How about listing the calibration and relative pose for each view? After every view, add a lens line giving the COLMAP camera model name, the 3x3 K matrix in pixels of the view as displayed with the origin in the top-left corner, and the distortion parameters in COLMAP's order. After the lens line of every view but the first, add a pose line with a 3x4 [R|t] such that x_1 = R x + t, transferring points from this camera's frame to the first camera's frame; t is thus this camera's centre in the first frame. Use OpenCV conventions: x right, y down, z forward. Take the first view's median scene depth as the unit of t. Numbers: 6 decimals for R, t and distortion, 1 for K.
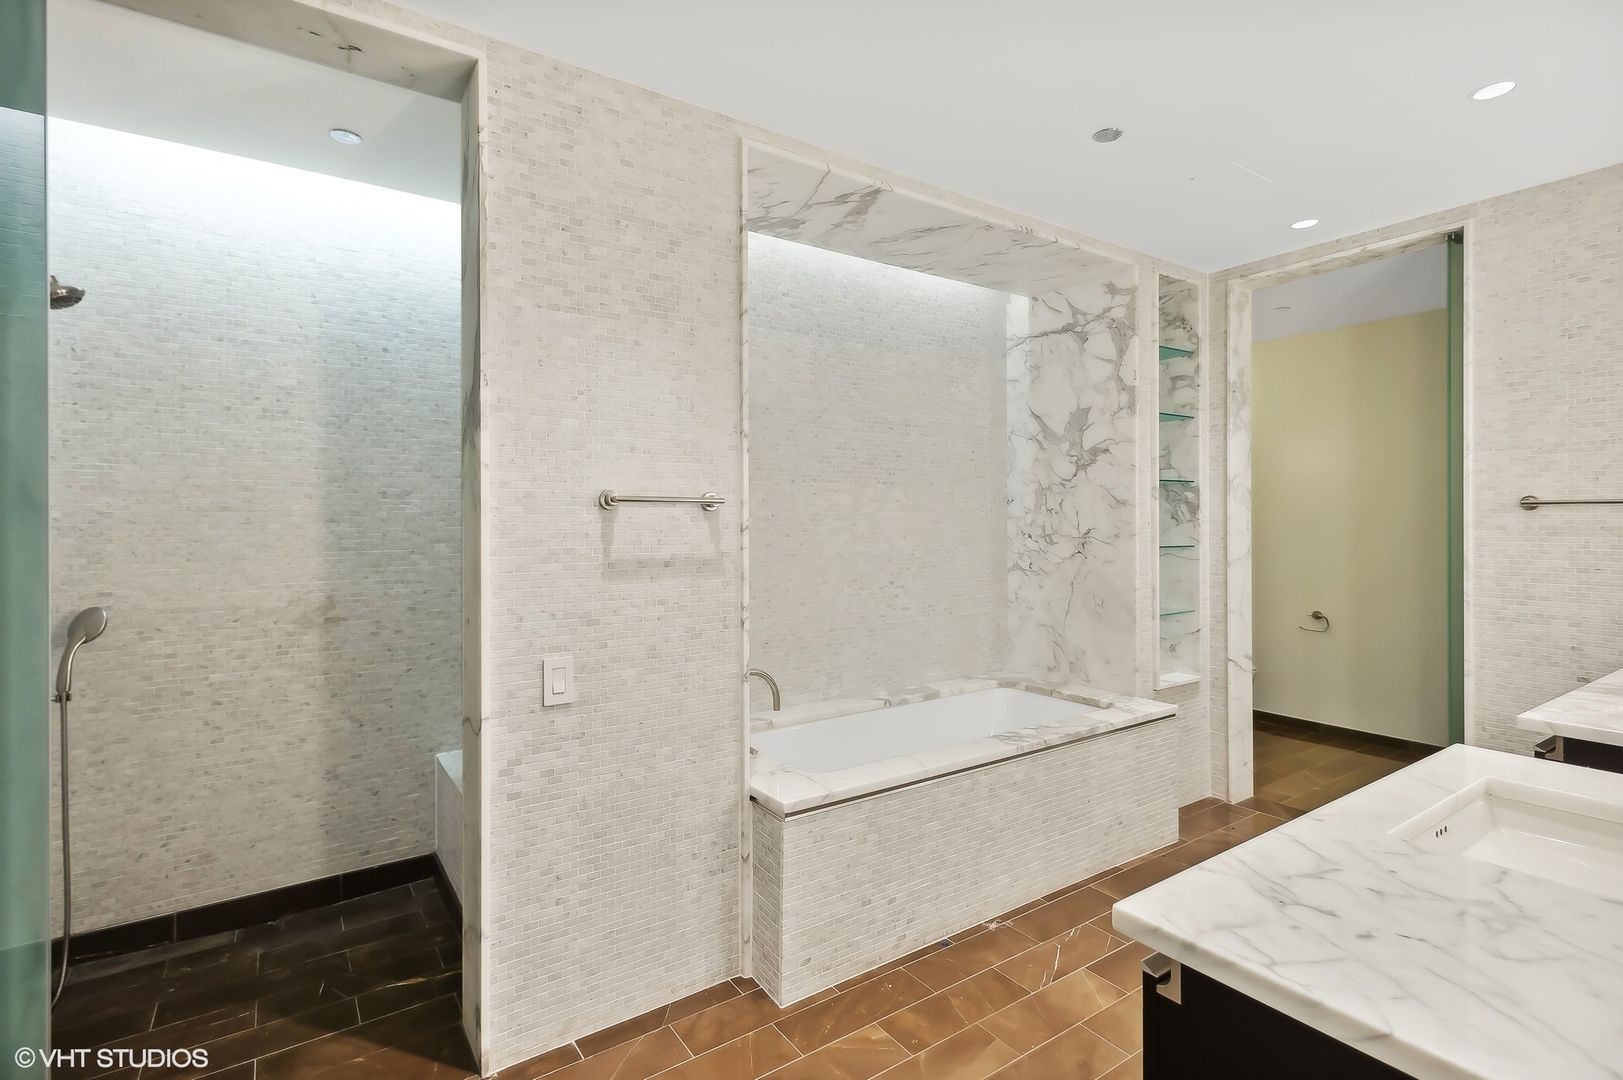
lens RADIAL K [[754.5, 0, 796.3], [0, 754.5, 514.7], [0, 0, 1]] dist [-0.001006, -0.000563]
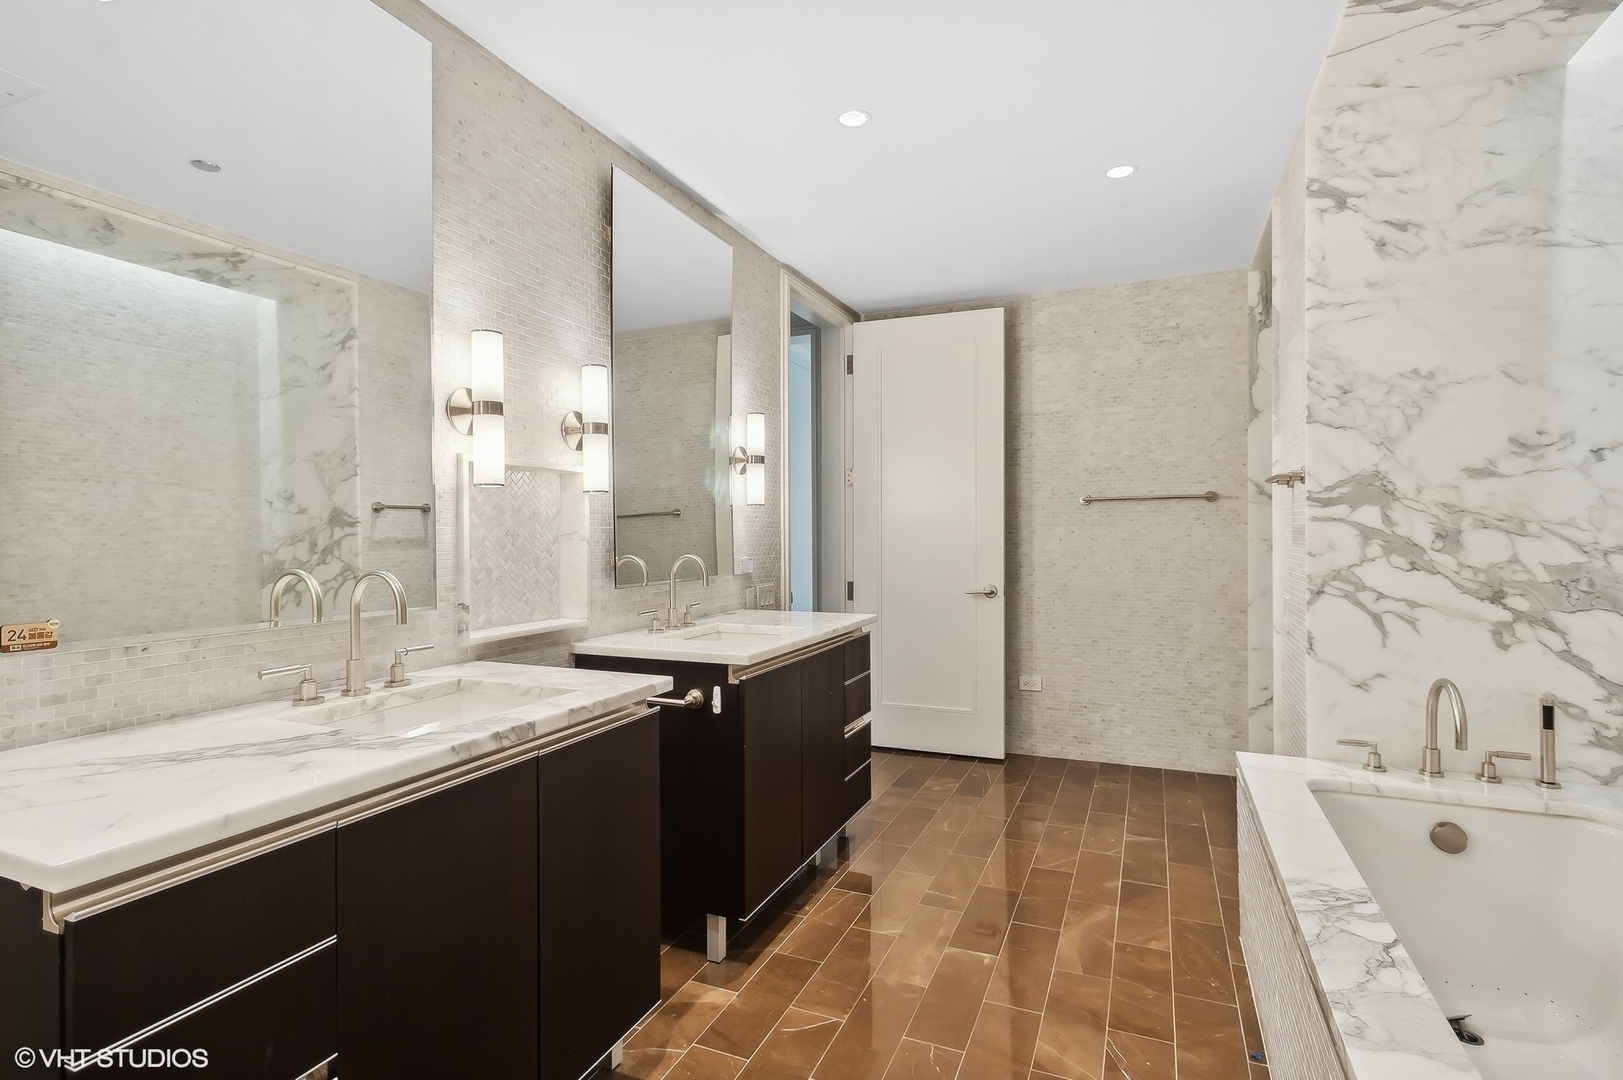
lens RADIAL K [[827.9, 0, 770.8], [0, 827.9, 532.9], [0, 0, 1]] dist [0.019648, -0.030531]
pose [[-0.855510, 0.009595, -0.517697, 0.703562], [0.015306, 0.999860, -0.006761, 0.039327], [0.517559, -0.013708, -0.855538, 1.005570]]
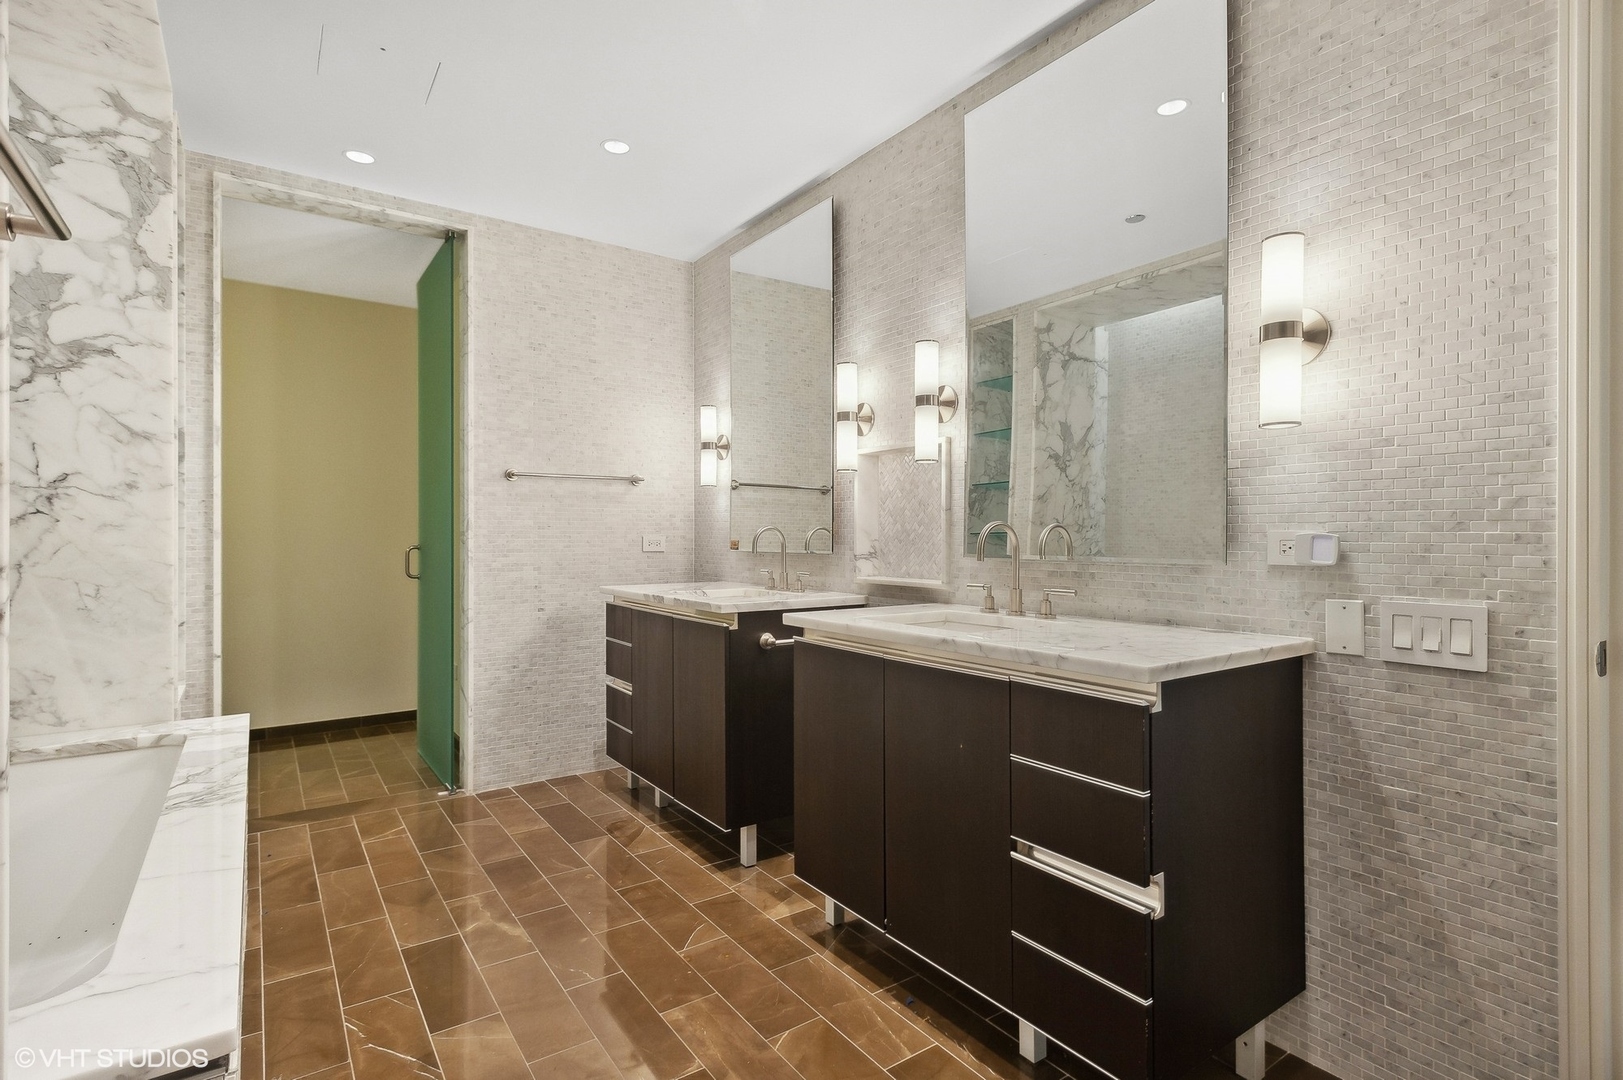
lens RADIAL K [[785.9, 0, 820.0], [0, 785.9, 530.0], [0, 0, 1]] dist [0.017622, -0.006433]
pose [[-0.019903, 0.009616, 0.999756, -0.273632], [-0.008309, 0.999918, -0.009783, 0.067978], [-0.999767, -0.008501, -0.019821, 0.414086]]
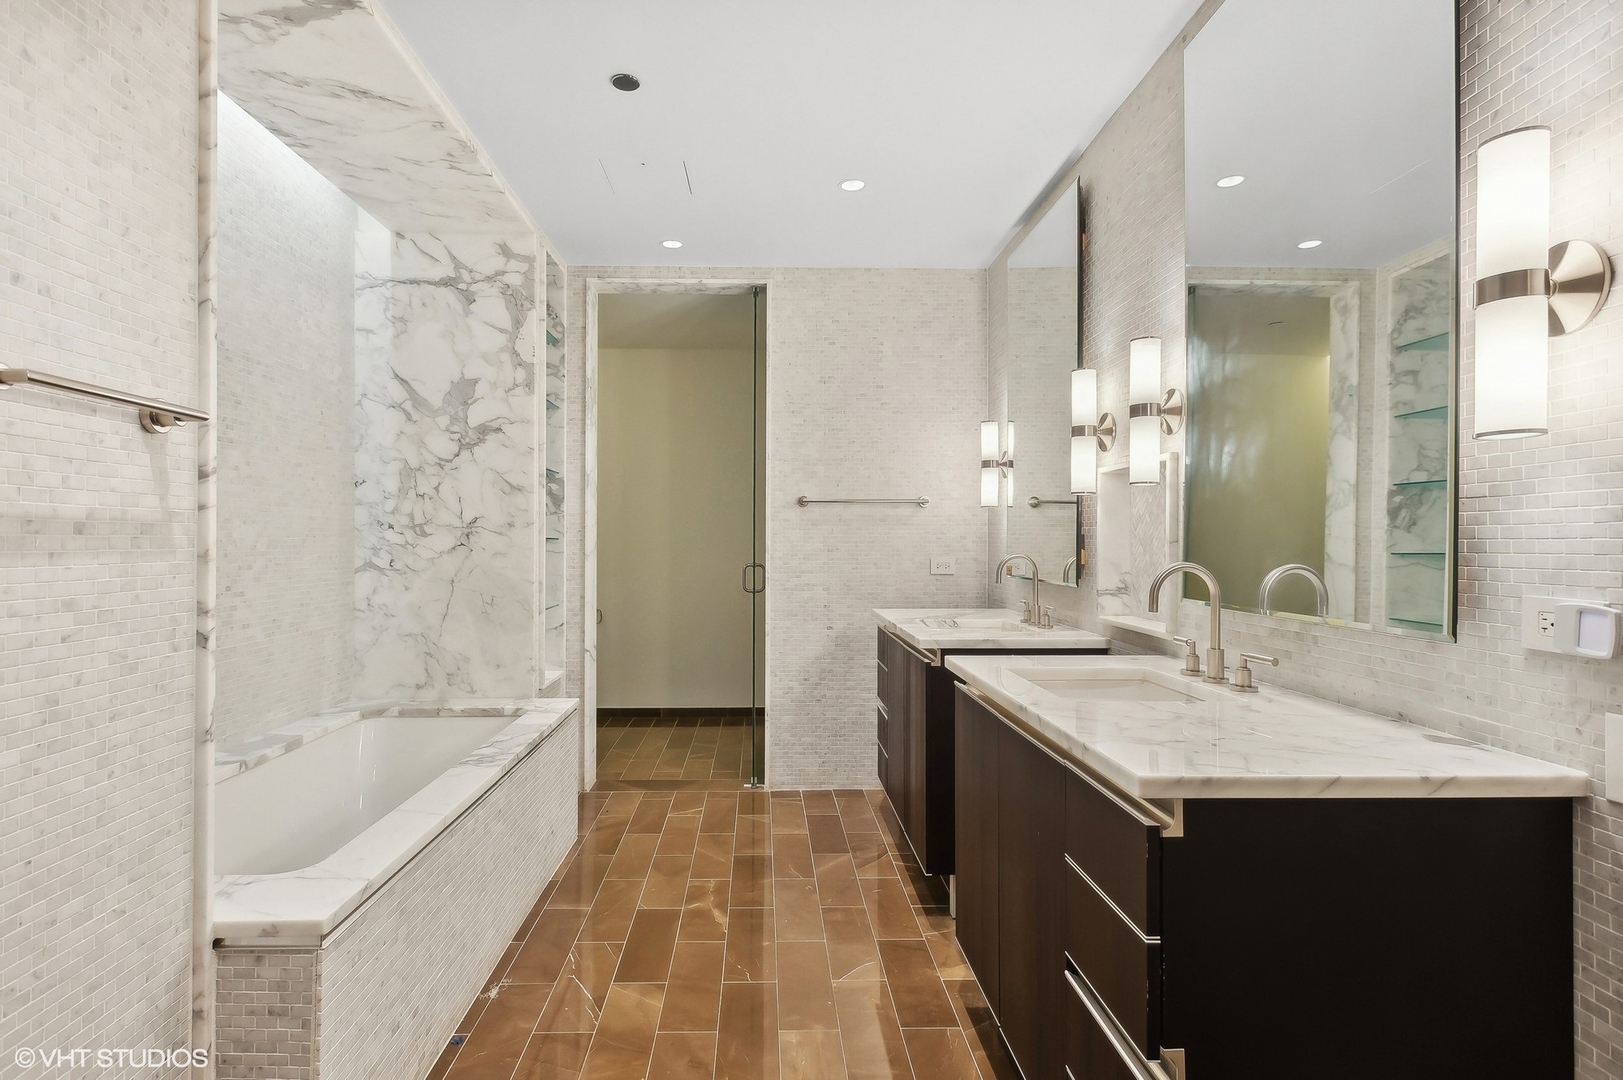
lens RADIAL K [[820.8, 0, 777.9], [0, 820.8, 533.5], [0, 0, 1]] dist [0.014571, -0.006757]
pose [[0.542528, 0.010324, 0.839974, -0.229558], [-0.009880, 0.999934, -0.005909, 0.040949], [-0.839979, -0.005093, 0.542594, 0.193550]]
